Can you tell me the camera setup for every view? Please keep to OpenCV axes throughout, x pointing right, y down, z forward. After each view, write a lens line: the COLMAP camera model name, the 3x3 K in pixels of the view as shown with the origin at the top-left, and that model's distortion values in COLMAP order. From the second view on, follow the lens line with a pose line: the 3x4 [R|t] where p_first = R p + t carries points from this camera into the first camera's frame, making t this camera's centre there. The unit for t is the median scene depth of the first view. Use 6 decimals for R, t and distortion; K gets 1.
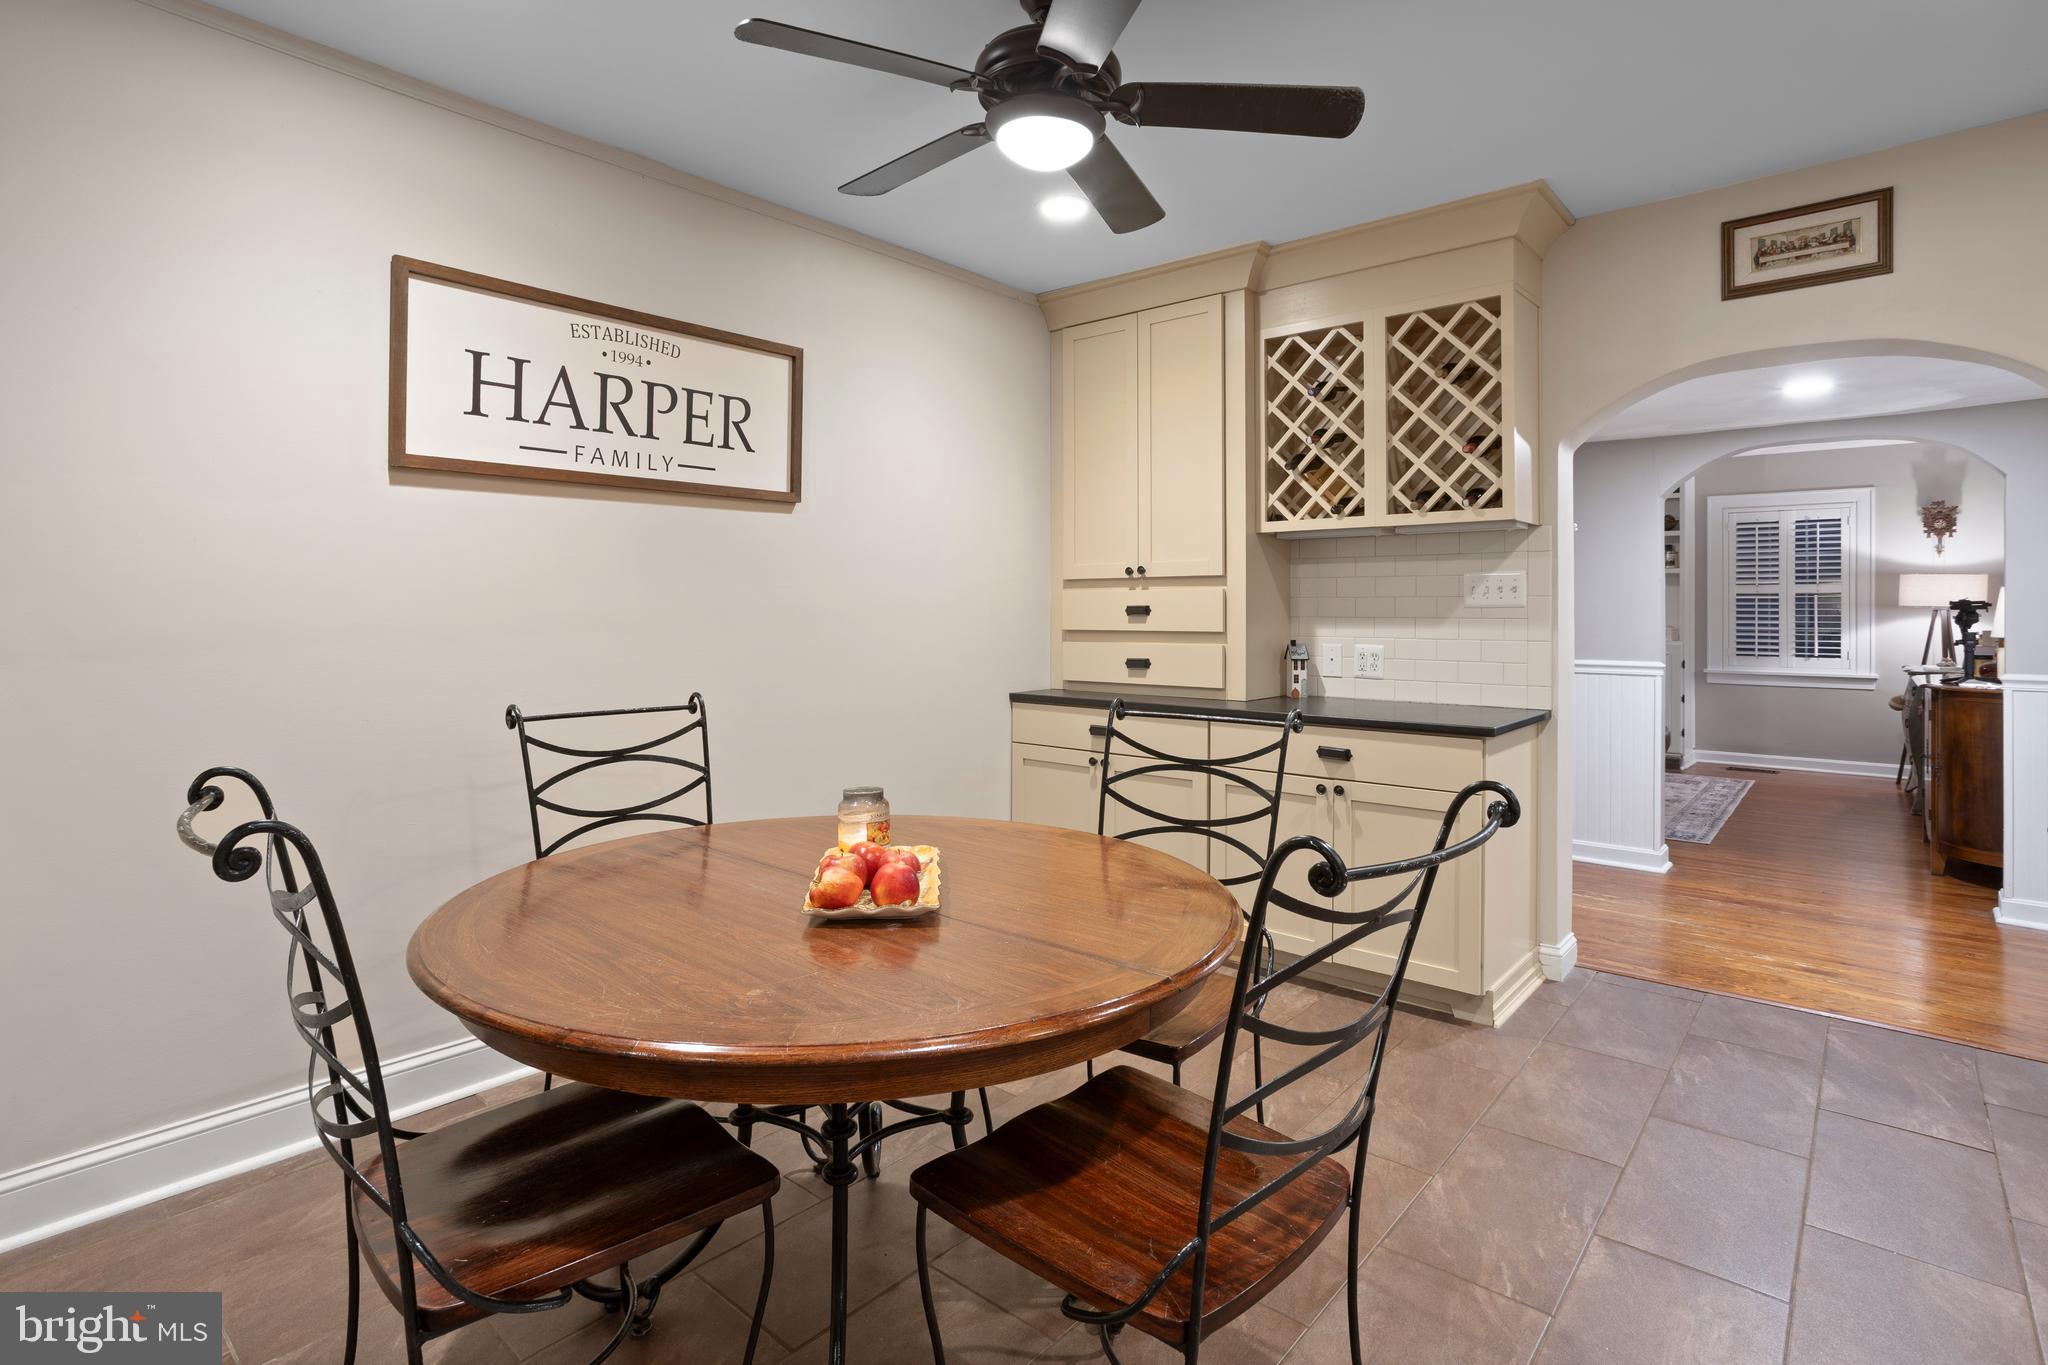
lens RADIAL K [[1012.5, 0, 998.7], [0, 1012.5, 603.0], [0, 0, 1]] dist [-0.042174, 0.023691]
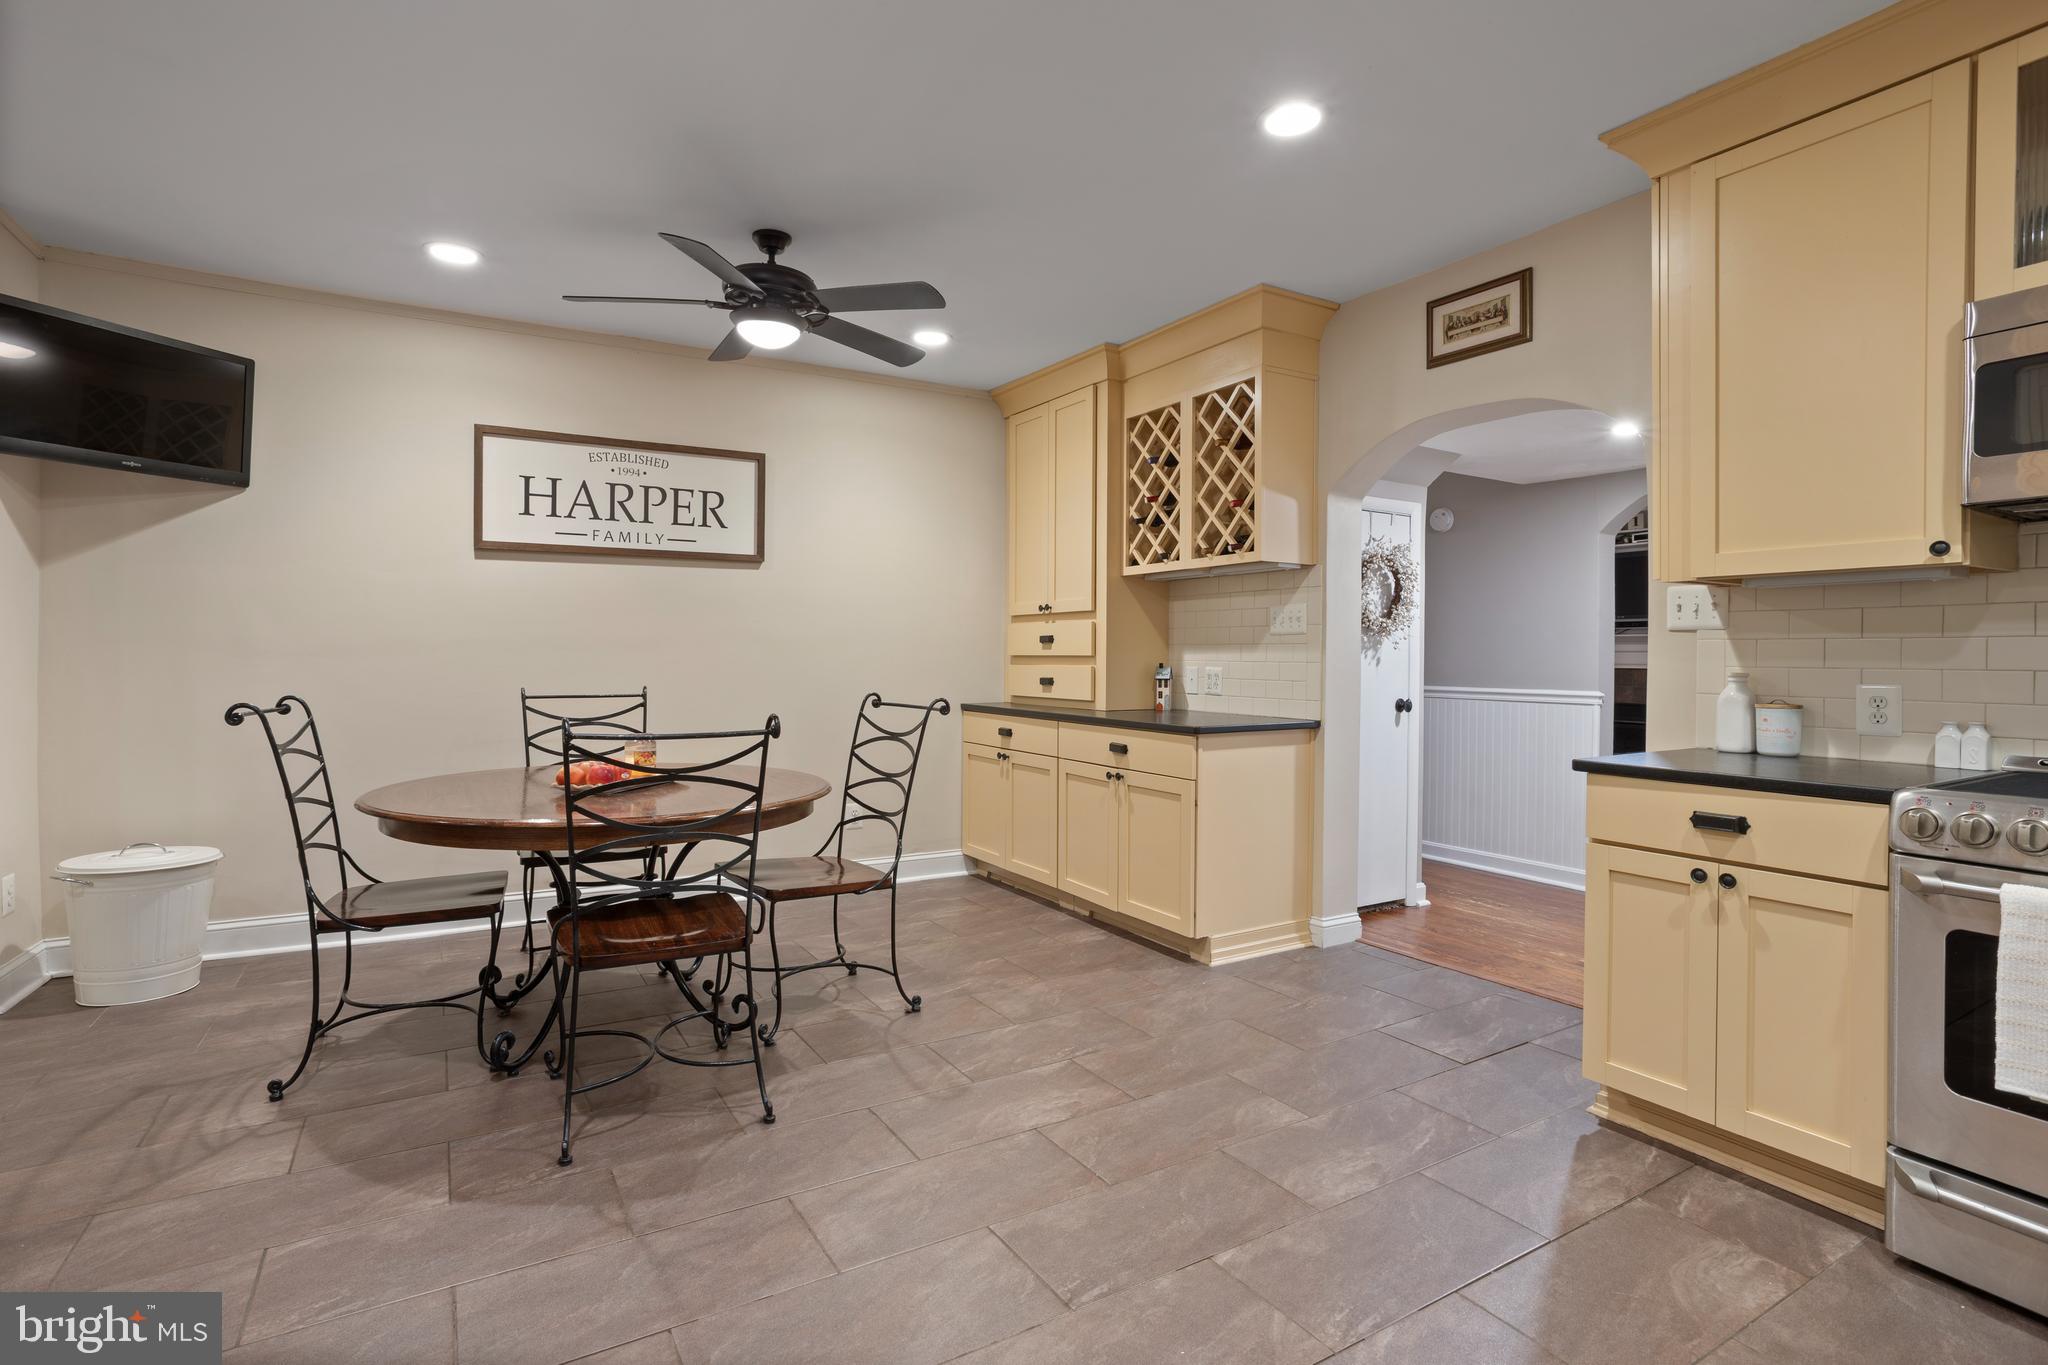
lens RADIAL K [[1012.5, 0, 999.8], [0, 1012.5, 661.3], [0, 0, 1]] dist [-0.042174, 0.023691]
pose [[0.950114, 0.006623, -0.311833, 0.622864], [-0.002938, 0.999920, 0.012284, 0.025389], [0.311889, -0.010755, 0.950058, -0.277420]]
